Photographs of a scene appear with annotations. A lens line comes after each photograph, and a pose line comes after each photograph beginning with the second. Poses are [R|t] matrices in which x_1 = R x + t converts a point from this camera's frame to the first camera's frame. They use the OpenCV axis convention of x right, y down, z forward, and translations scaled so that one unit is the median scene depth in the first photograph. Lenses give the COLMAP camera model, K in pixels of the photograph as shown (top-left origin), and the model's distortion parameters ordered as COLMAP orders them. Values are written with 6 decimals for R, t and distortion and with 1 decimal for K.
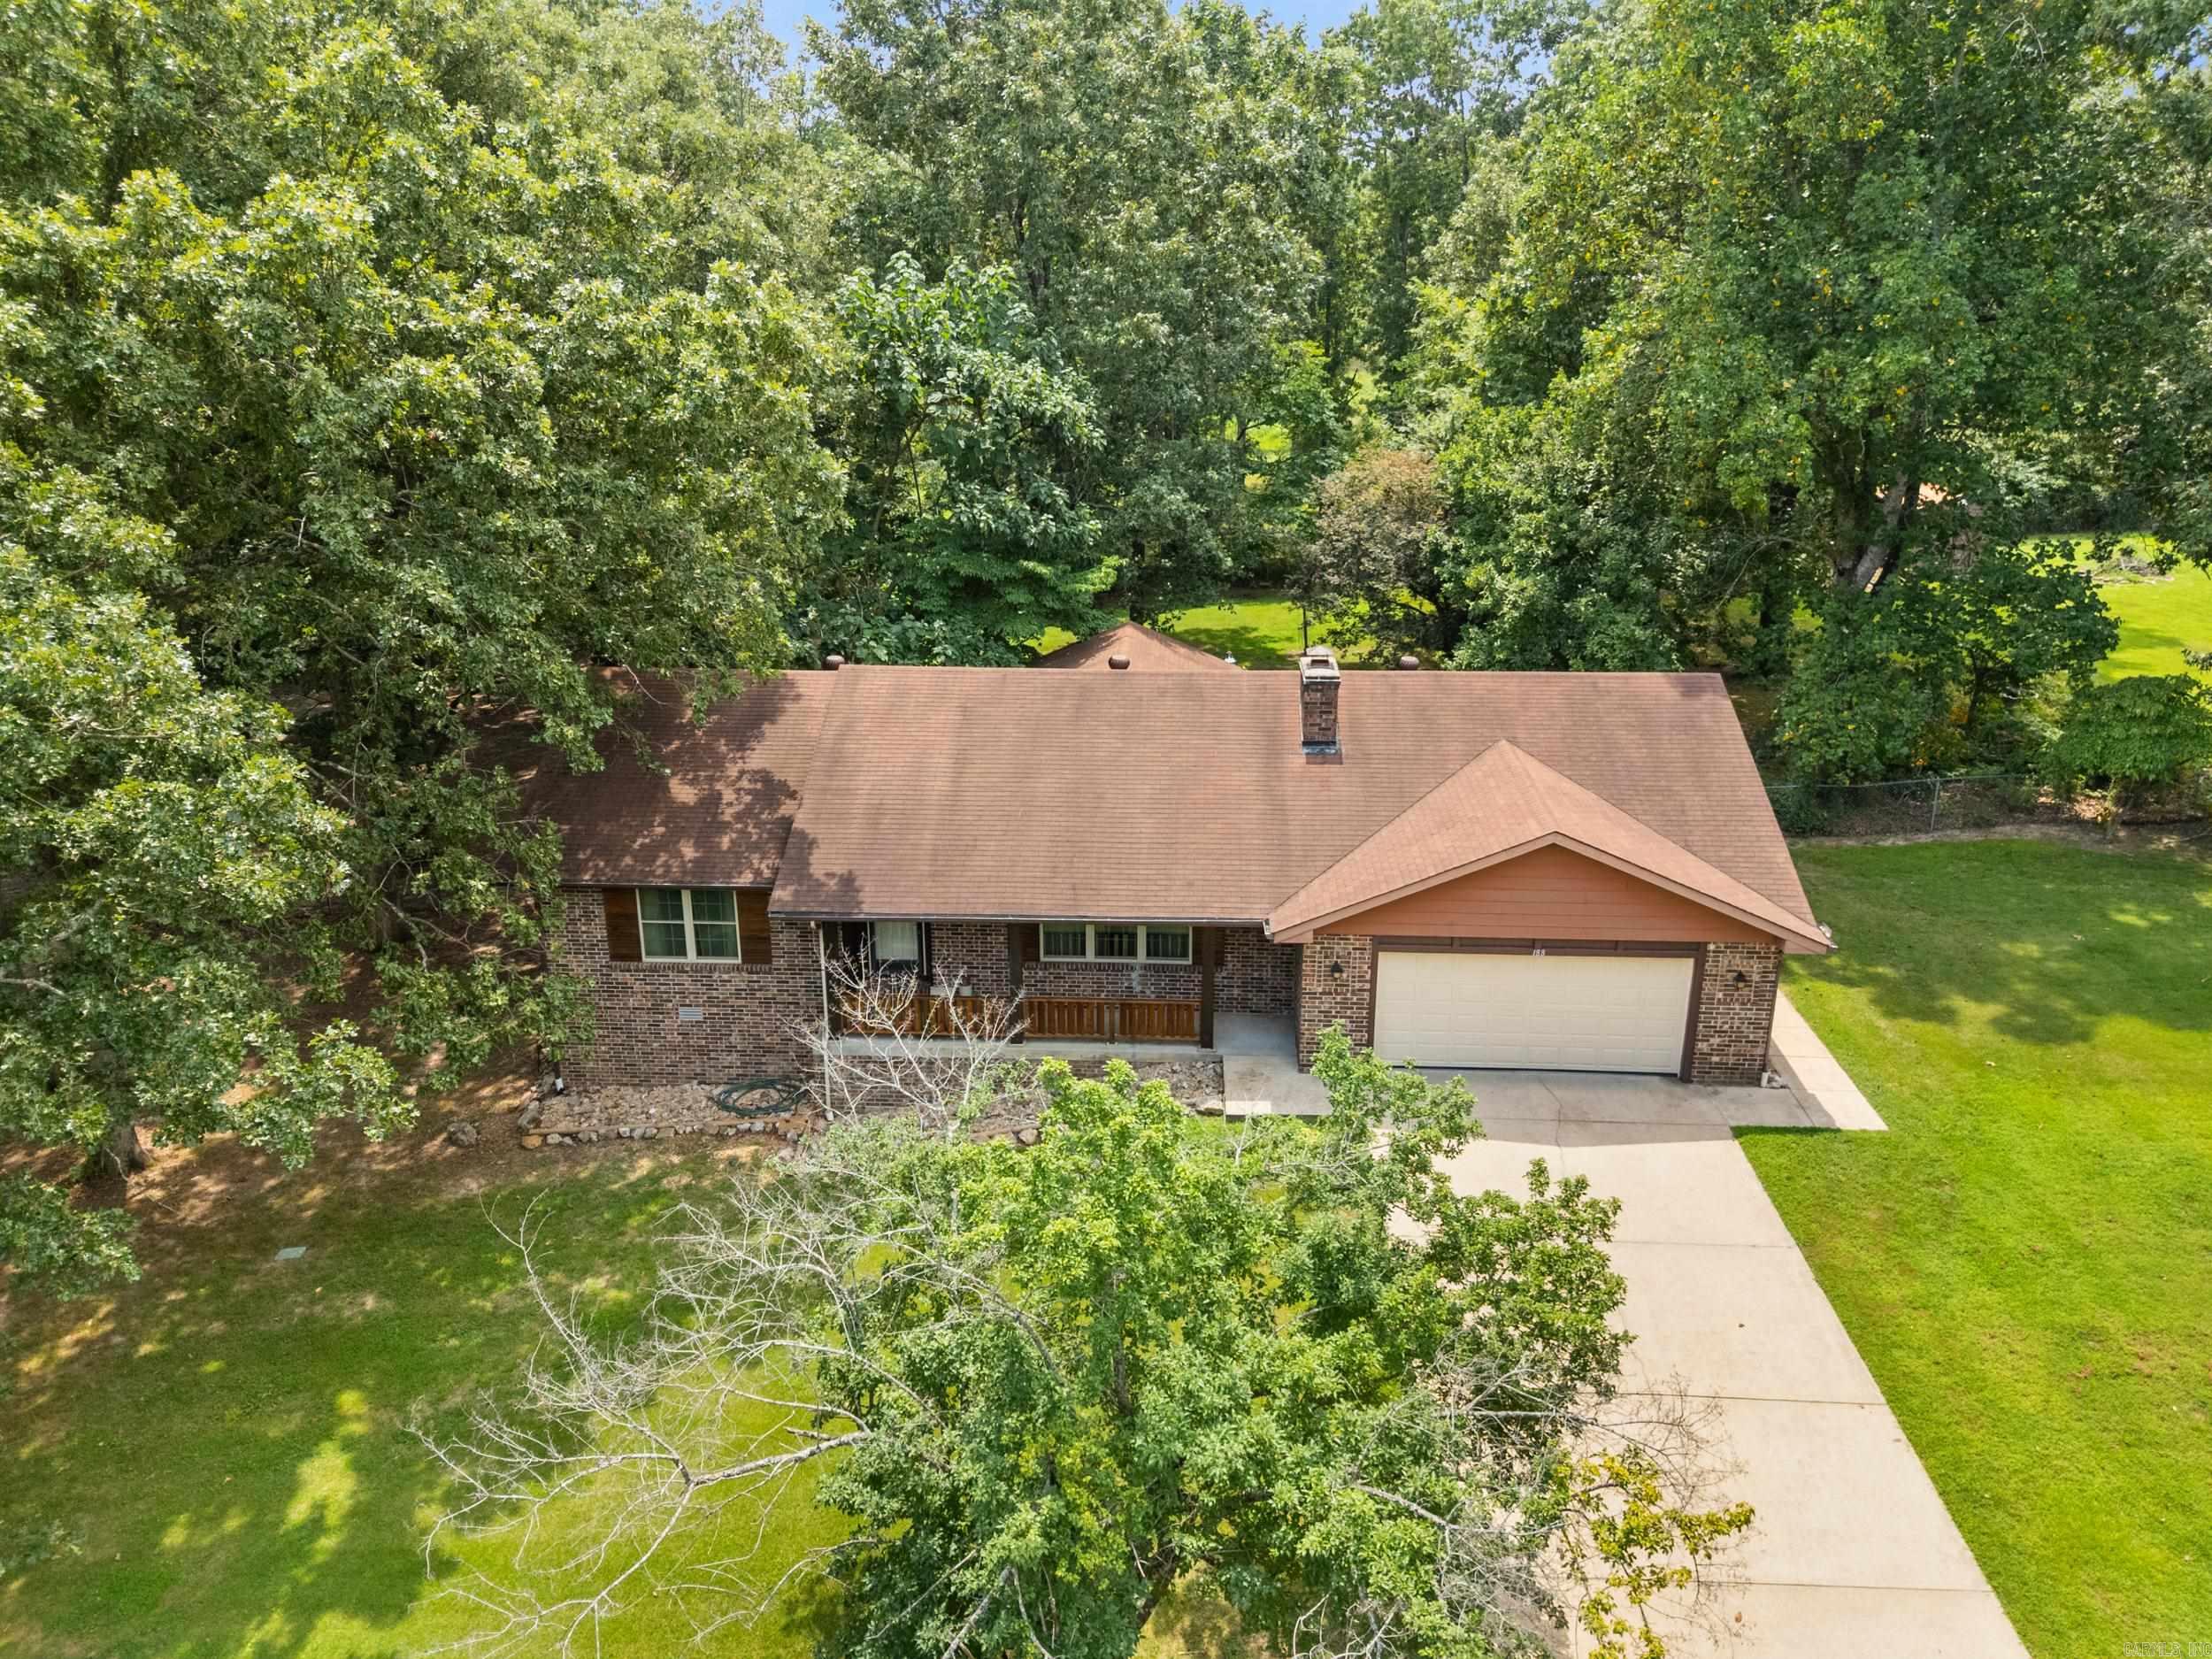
lens RADIAL K [[1632.1, 0, 1092.2], [0, 1632.1, 825.9], [0, 0, 1]] dist [0.059785, -0.047276]
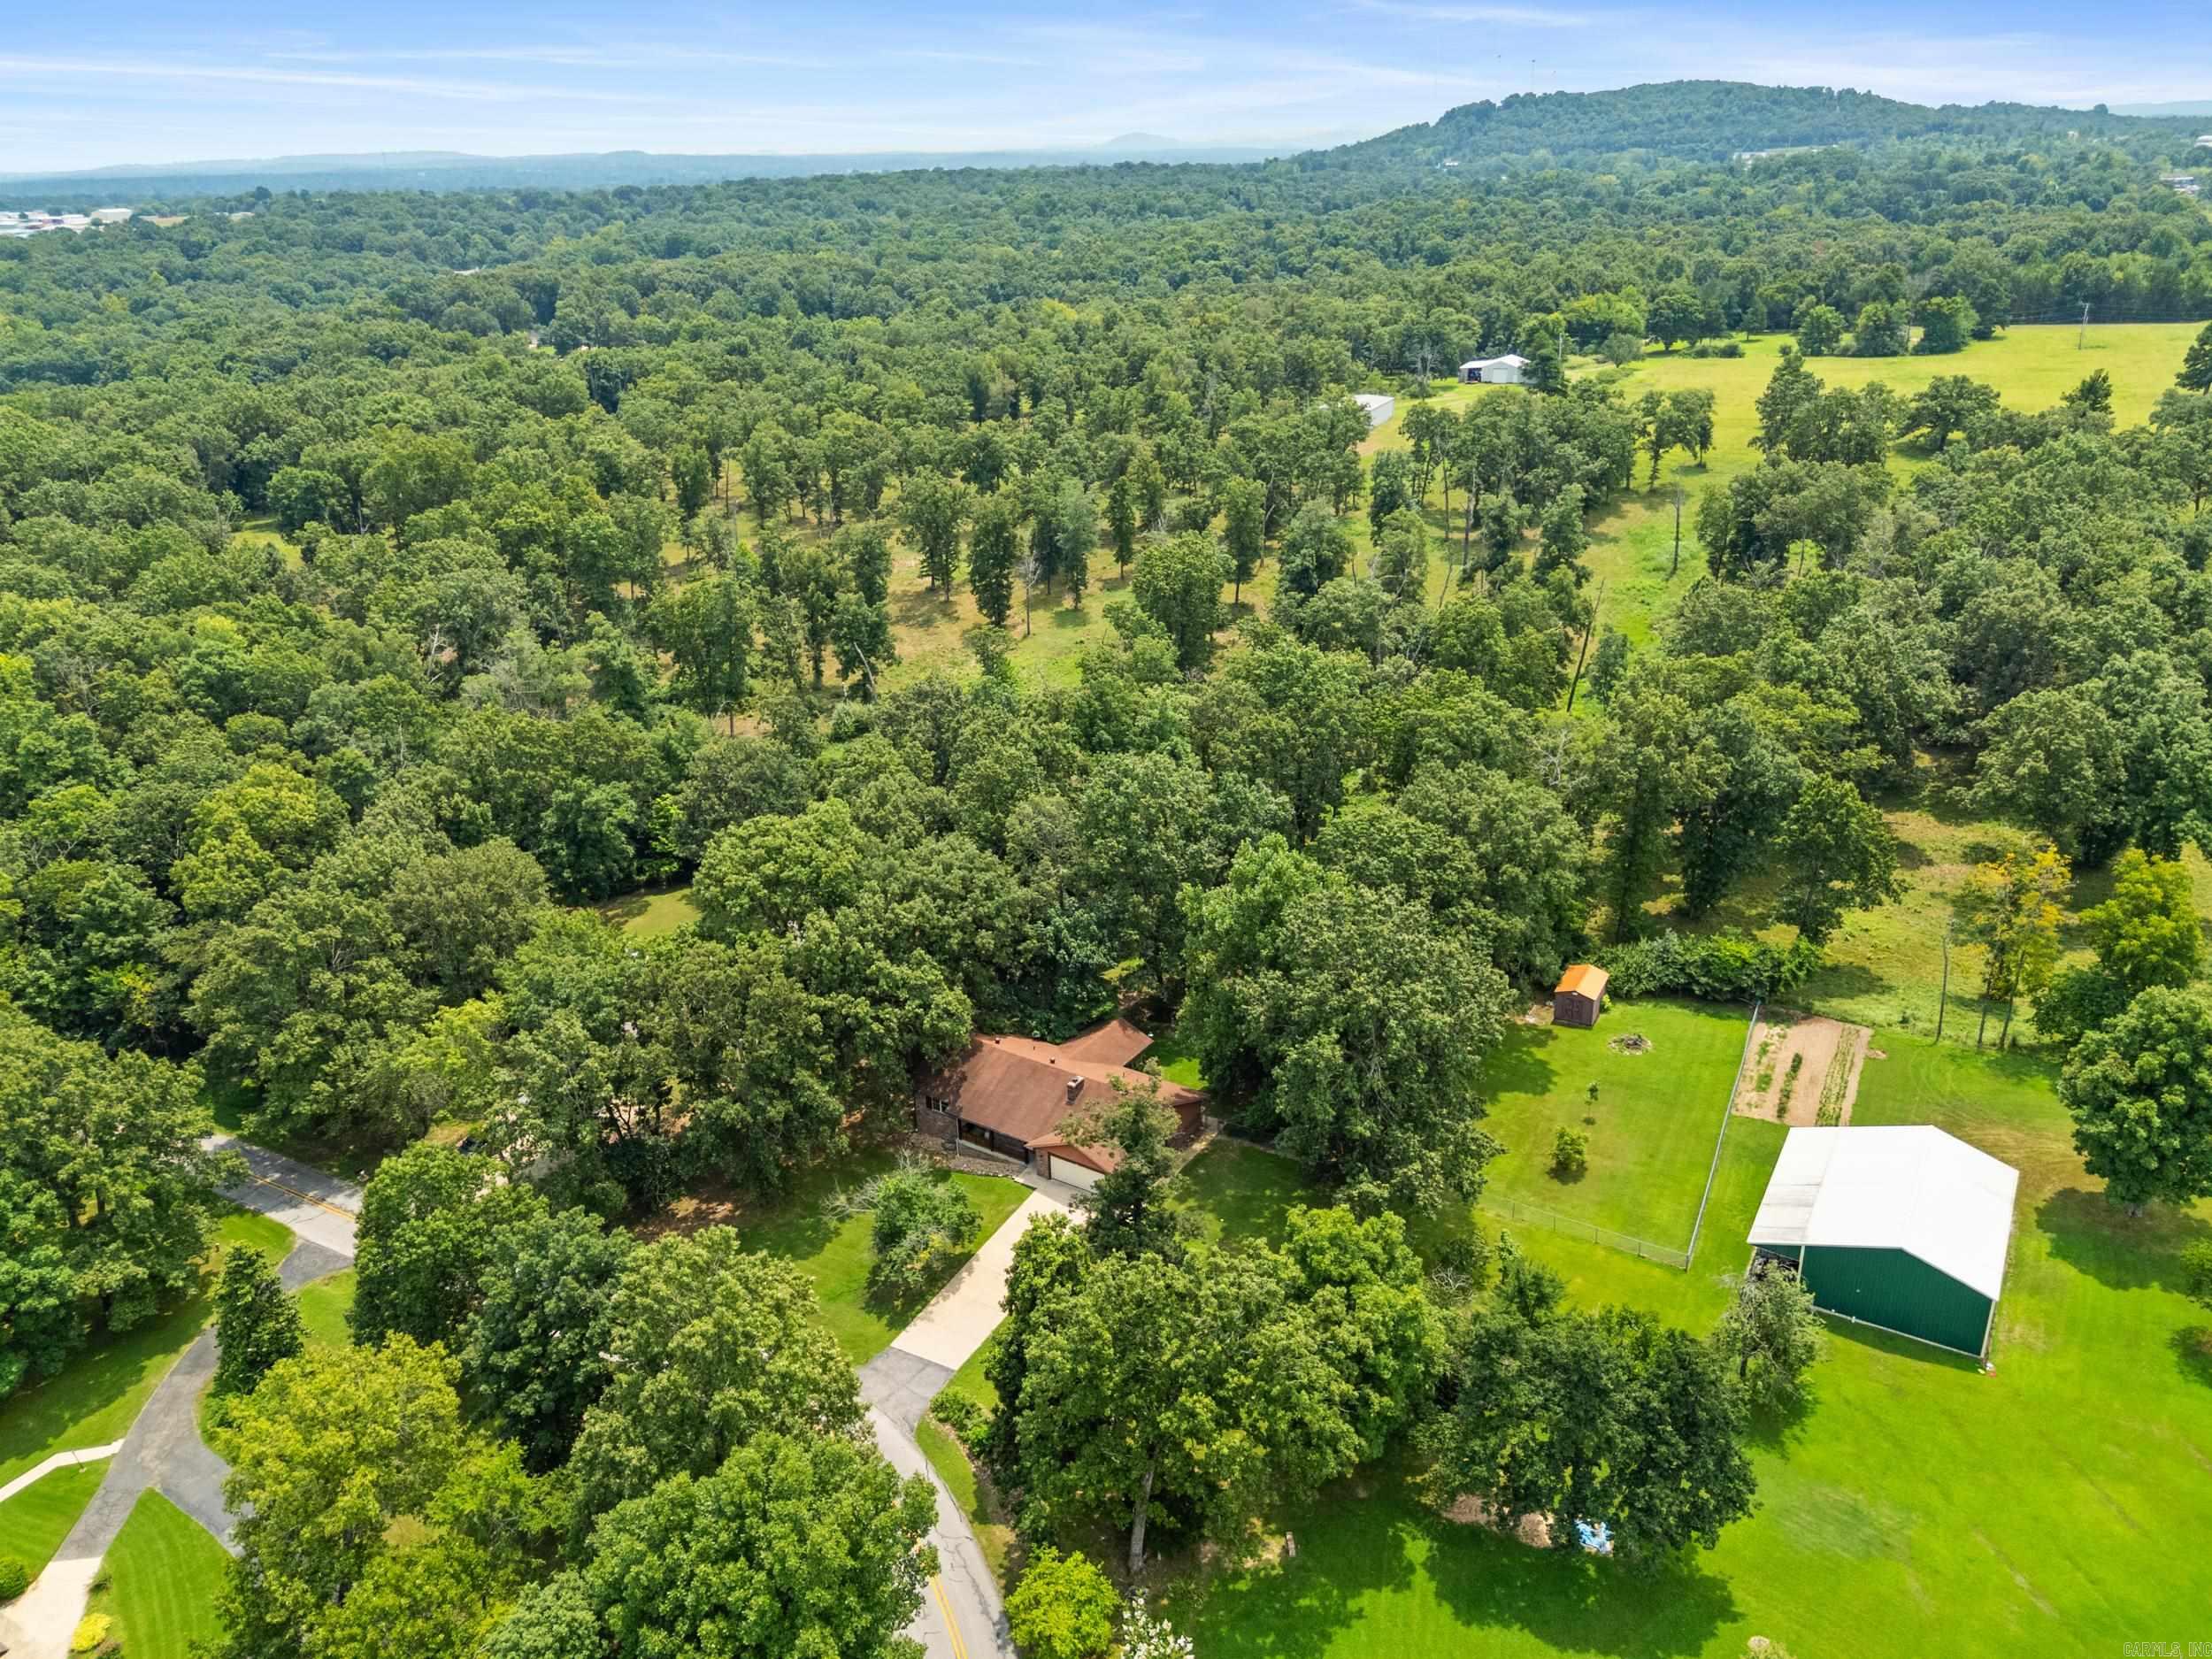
lens RADIAL K [[1632.1, 0, 1107.4], [0, 1632.1, 841.5], [0, 0, 1]] dist [0.059785, -0.047276]
pose [[0.868273, 0.179145, -0.462612, 2.235692], [-0.137864, 0.982924, 0.121878, -1.343493], [0.476546, -0.042046, 0.878143, -2.866212]]
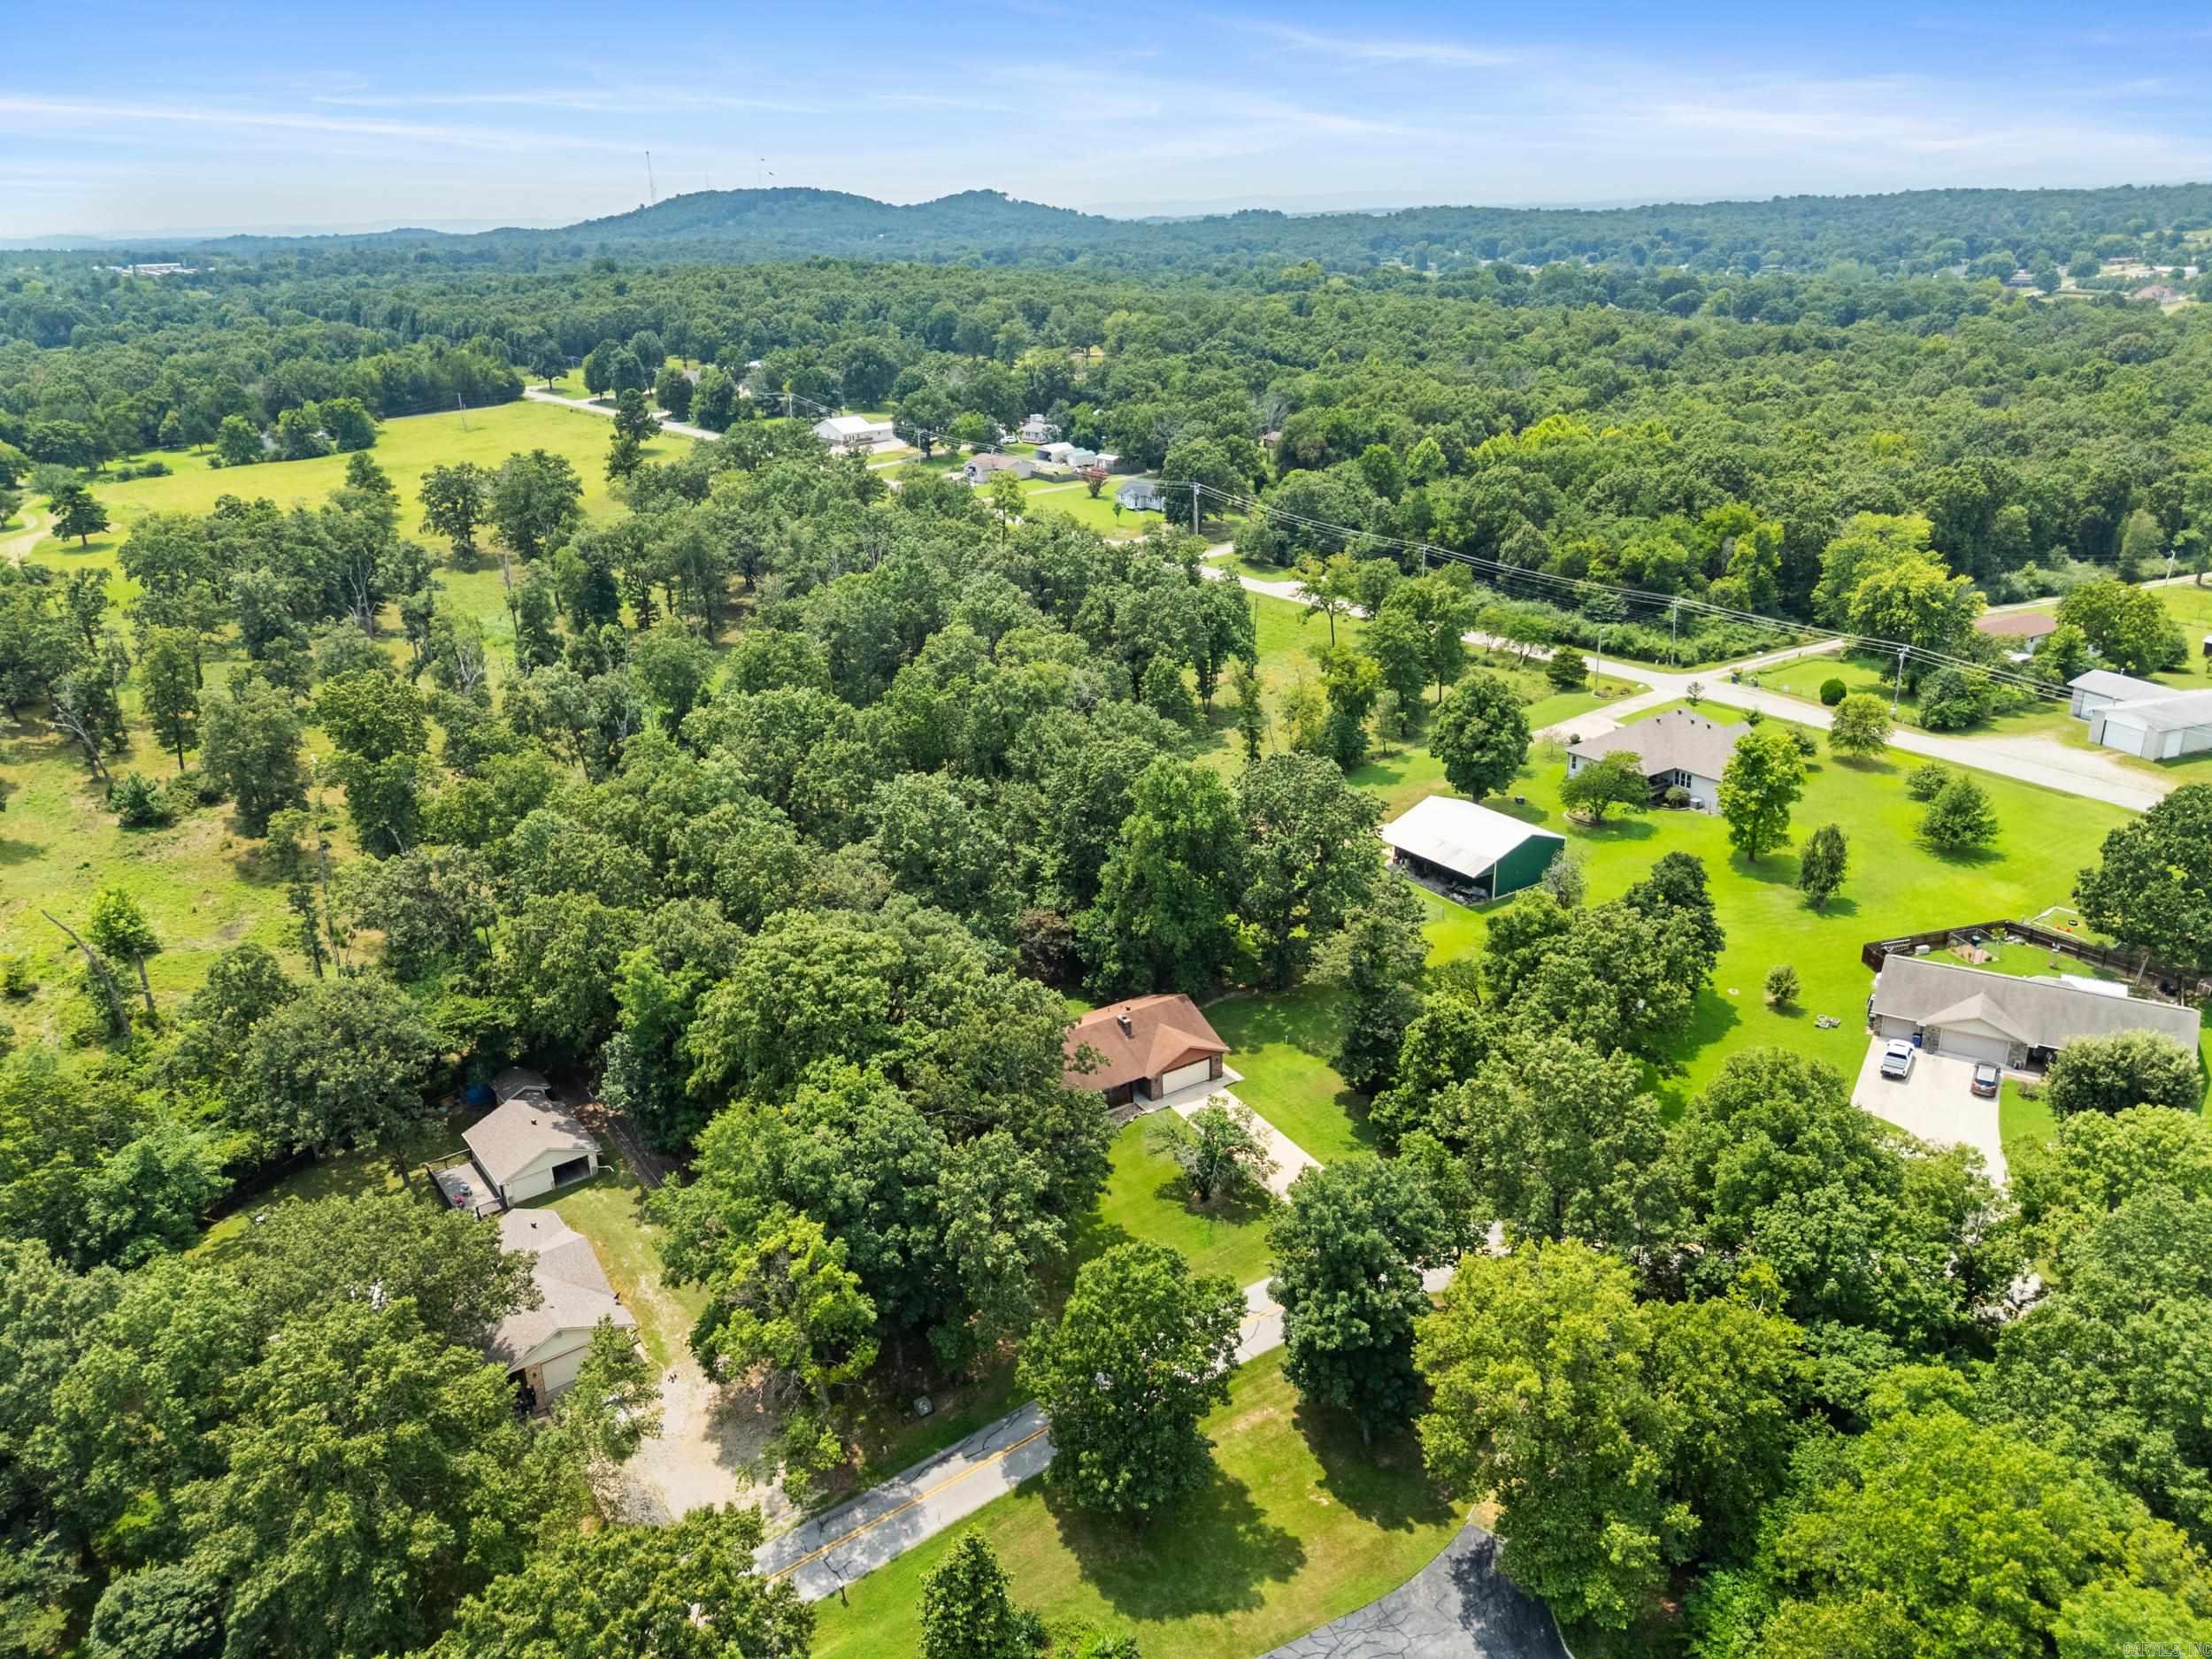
lens RADIAL K [[1632.1, 0, 1095.3], [0, 1632.1, 828.1], [0, 0, 1]] dist [0.059785, -0.047276]
pose [[0.817057, -0.220134, 0.532877, -2.589084], [0.206508, 0.974658, 0.085998, -1.175265], [-0.538304, 0.039778, 0.841811, -3.300274]]
